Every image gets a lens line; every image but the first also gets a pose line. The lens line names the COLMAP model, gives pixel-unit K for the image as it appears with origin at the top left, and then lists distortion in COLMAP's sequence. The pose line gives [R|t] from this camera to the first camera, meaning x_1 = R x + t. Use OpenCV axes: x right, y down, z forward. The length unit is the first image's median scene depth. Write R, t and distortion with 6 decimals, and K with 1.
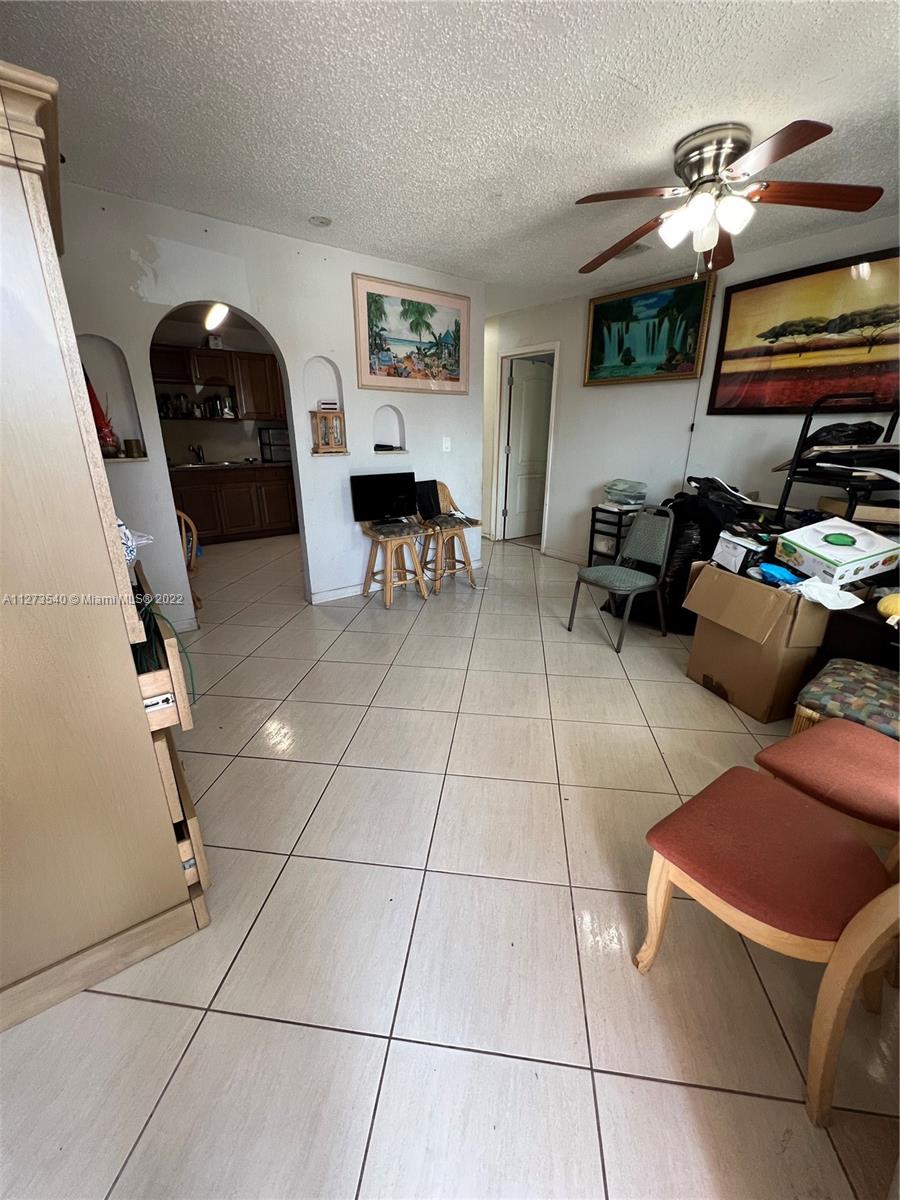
lens RADIAL K [[481.9, 0, 454.1], [0, 481.9, 597.4], [0, 0, 1]] dist [0.001932, 0.000130]
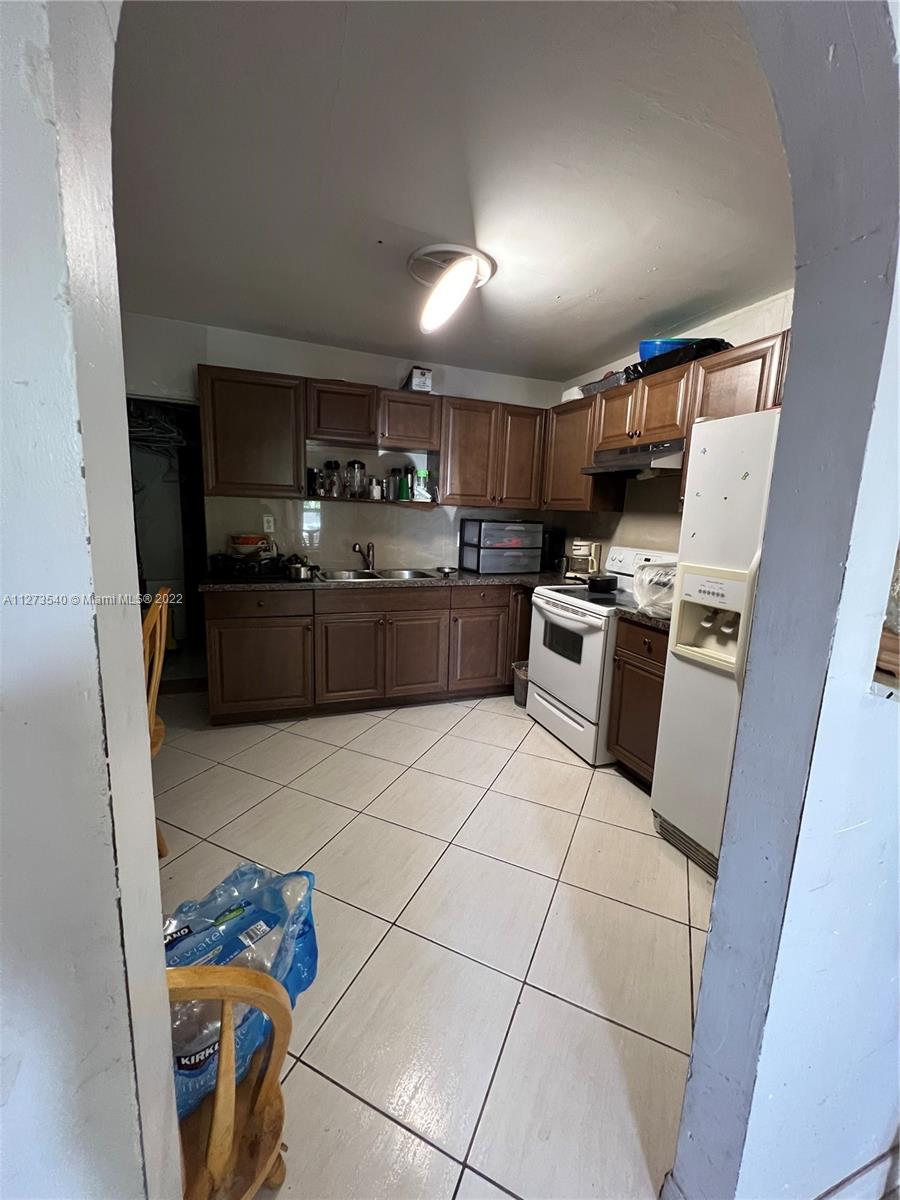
lens RADIAL K [[481.9, 0, 451.0], [0, 481.9, 598.4], [0, 0, 1]] dist [0.001932, 0.000130]
pose [[0.952109, 0.082872, -0.294316, -0.246534], [-0.131823, 0.979771, -0.150570, -0.168744], [0.275884, 0.182156, 0.943773, 0.466959]]
